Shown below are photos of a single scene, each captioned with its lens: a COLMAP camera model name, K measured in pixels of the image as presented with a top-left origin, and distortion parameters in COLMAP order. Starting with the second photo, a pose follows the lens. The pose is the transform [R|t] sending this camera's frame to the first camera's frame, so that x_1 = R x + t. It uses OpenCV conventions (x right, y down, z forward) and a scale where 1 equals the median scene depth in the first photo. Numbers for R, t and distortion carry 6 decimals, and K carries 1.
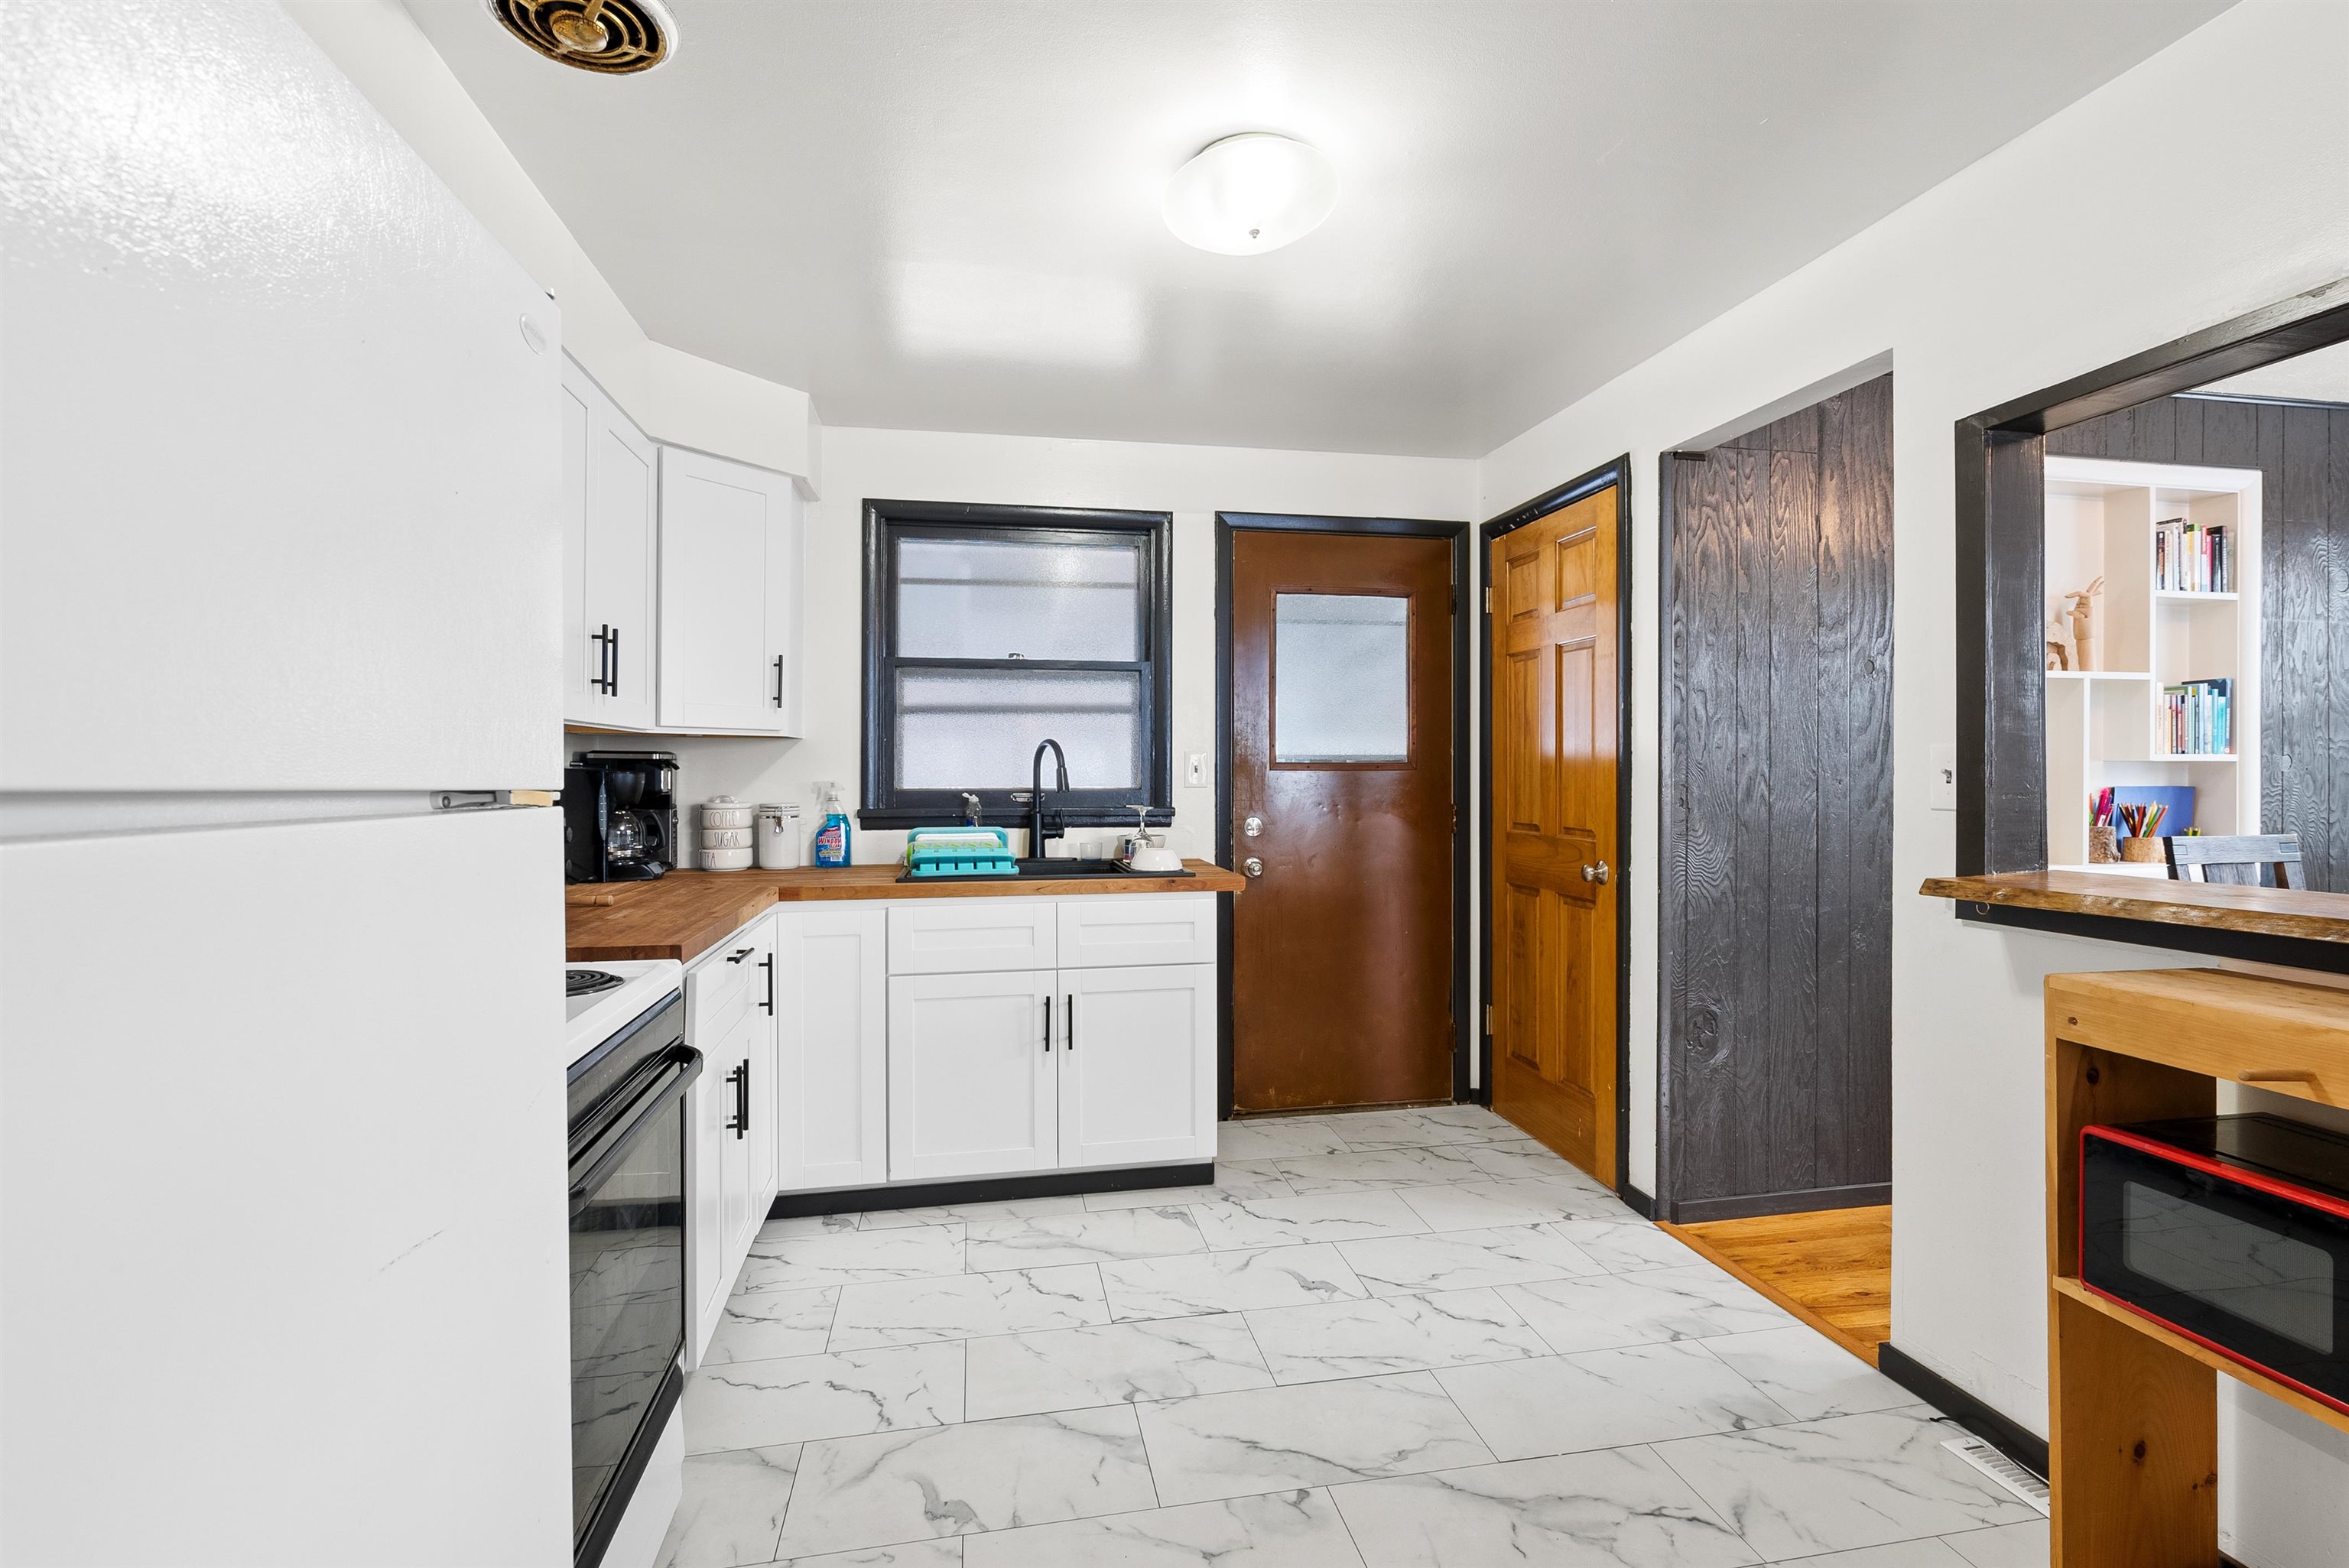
lens RADIAL K [[1078.0, 0, 1185.2], [0, 1078.0, 770.9], [0, 0, 1]] dist [-0.014278, -0.000016]
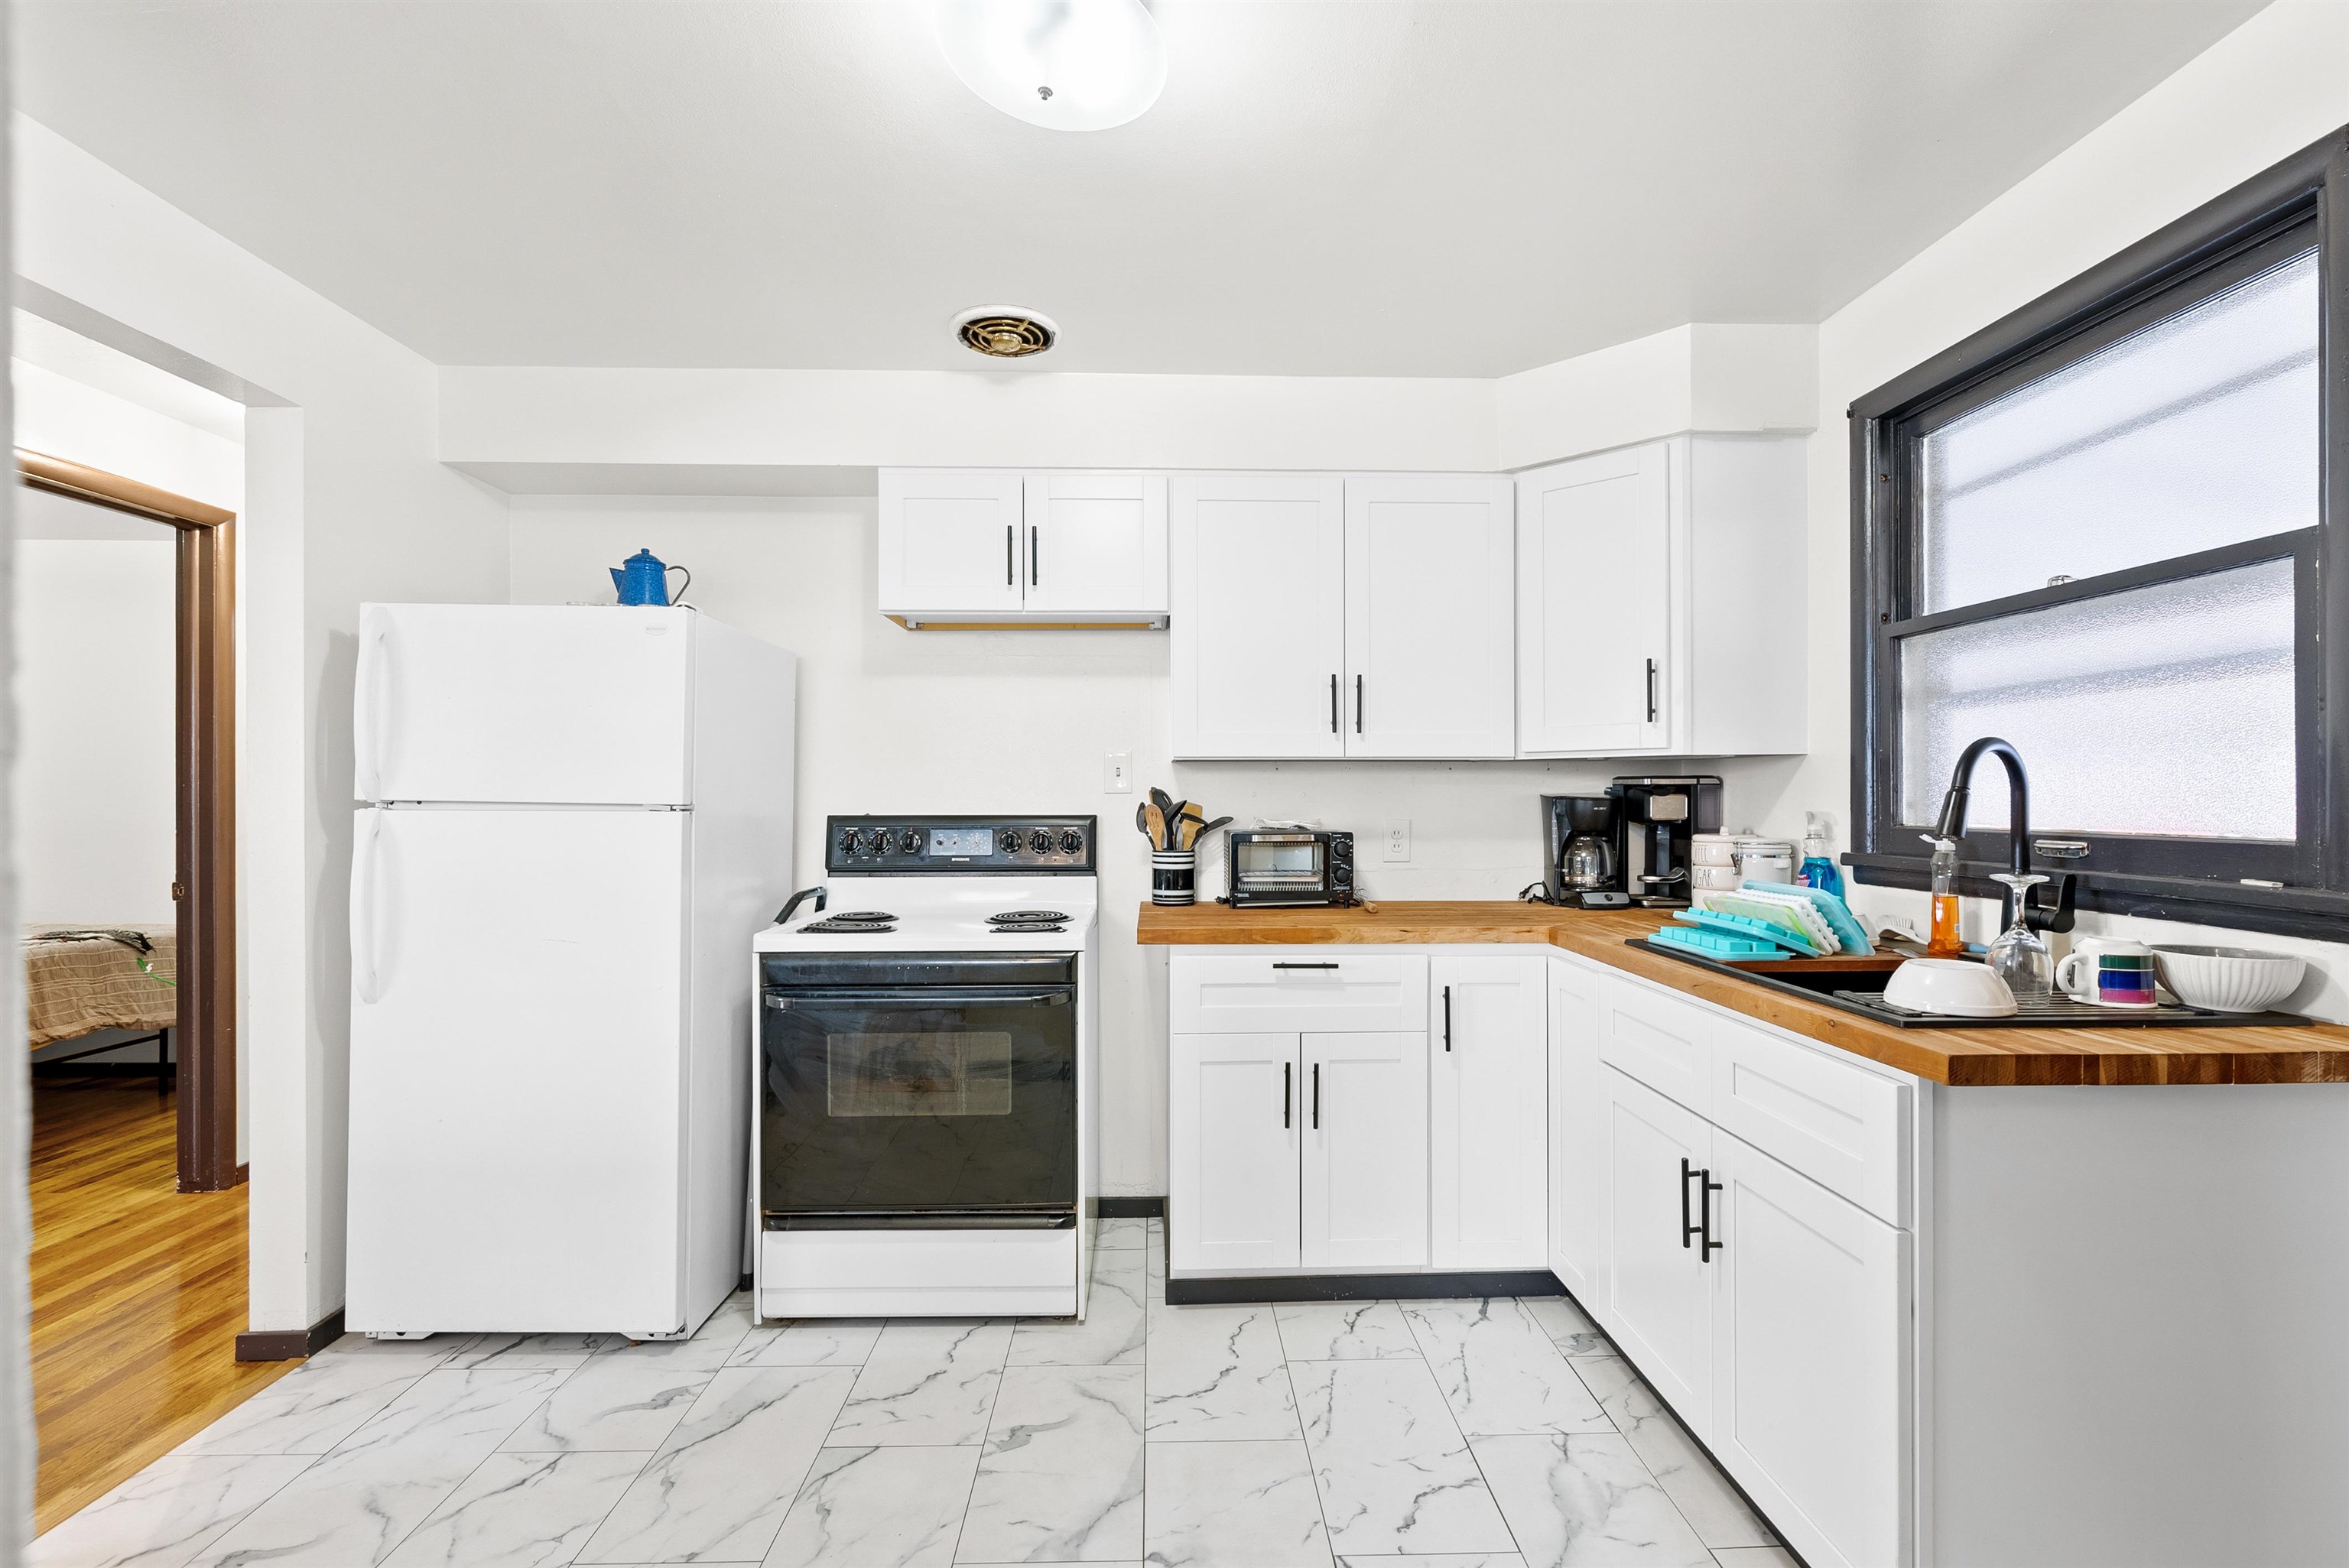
lens RADIAL K [[1078.0, 0, 1186.3], [0, 1078.0, 798.8], [0, 0, 1]] dist [-0.014278, -0.000016]
pose [[-0.166275, 0.001692, -0.986078, 0.569110], [-0.000971, 0.999998, 0.001880, 0.000076], [0.986079, 0.001270, -0.166273, 0.877587]]
